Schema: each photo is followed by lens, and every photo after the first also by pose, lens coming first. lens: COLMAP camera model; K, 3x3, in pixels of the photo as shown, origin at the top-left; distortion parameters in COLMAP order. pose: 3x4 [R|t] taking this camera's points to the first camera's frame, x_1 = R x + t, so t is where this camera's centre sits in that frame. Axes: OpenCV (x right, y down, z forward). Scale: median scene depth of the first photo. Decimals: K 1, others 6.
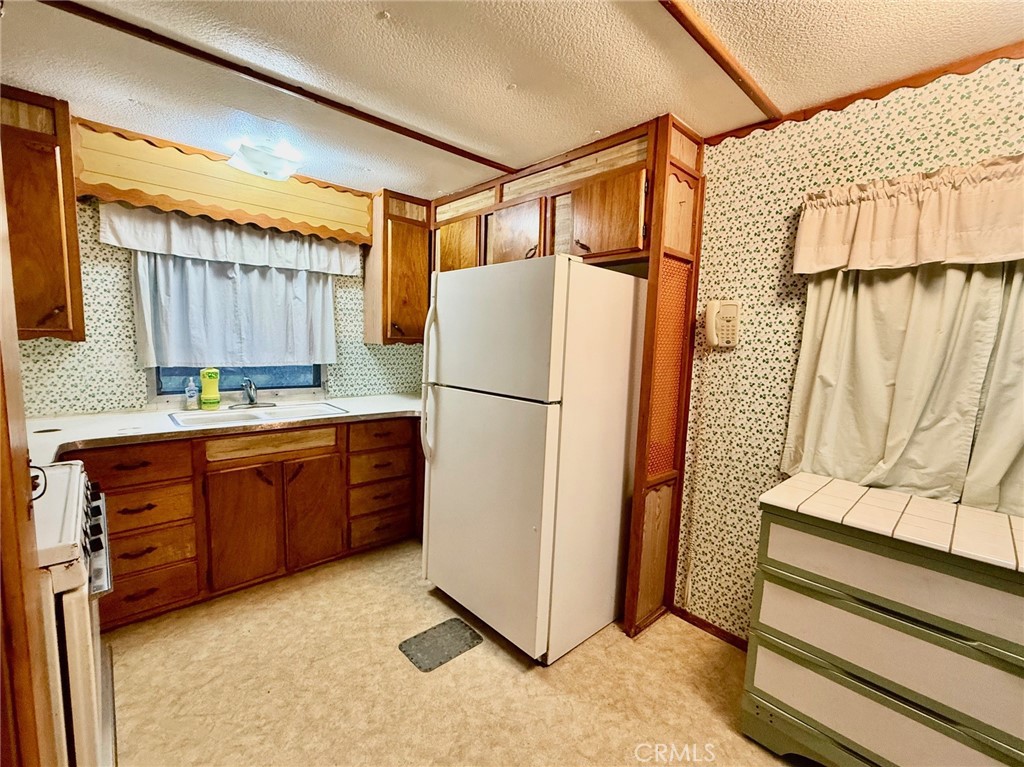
lens RADIAL K [[435.1, 0, 513.3], [0, 435.1, 387.4], [0, 0, 1]] dist [-0.002222, 0.000100]
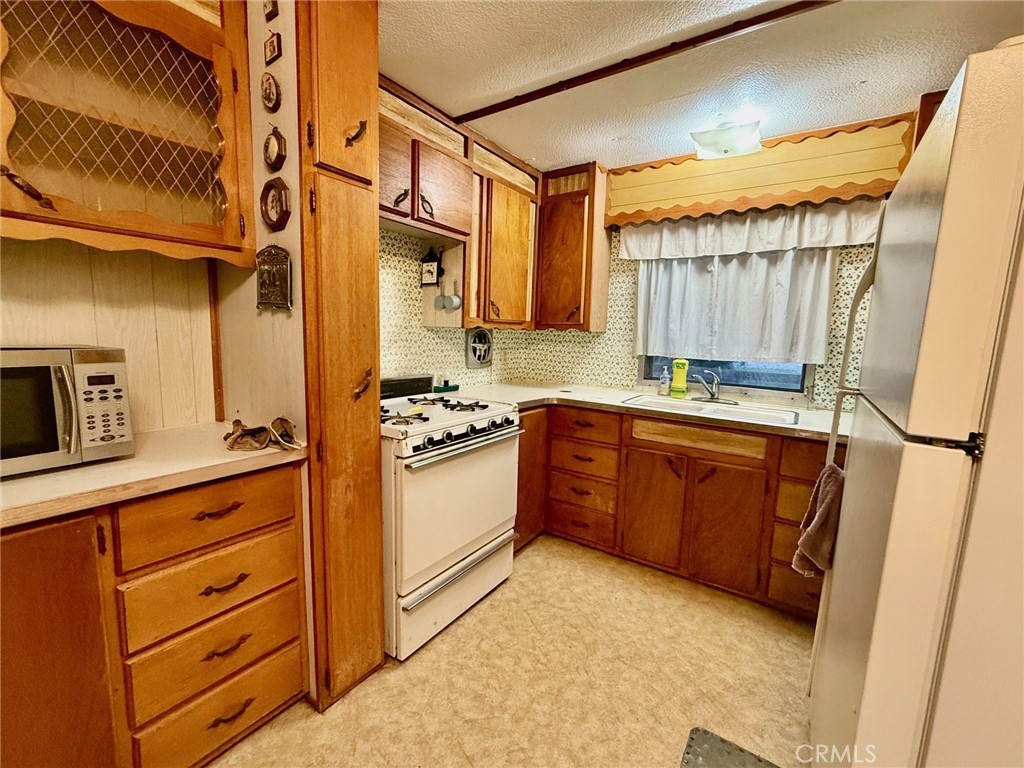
lens RADIAL K [[435.1, 0, 512.6], [0, 435.1, 386.9], [0, 0, 1]] dist [-0.002222, 0.000100]
pose [[0.226582, 0.095566, -0.969292, 0.263003], [-0.133270, 0.988857, 0.066342, 0.007886], [0.964831, 0.114146, 0.236794, 0.362953]]
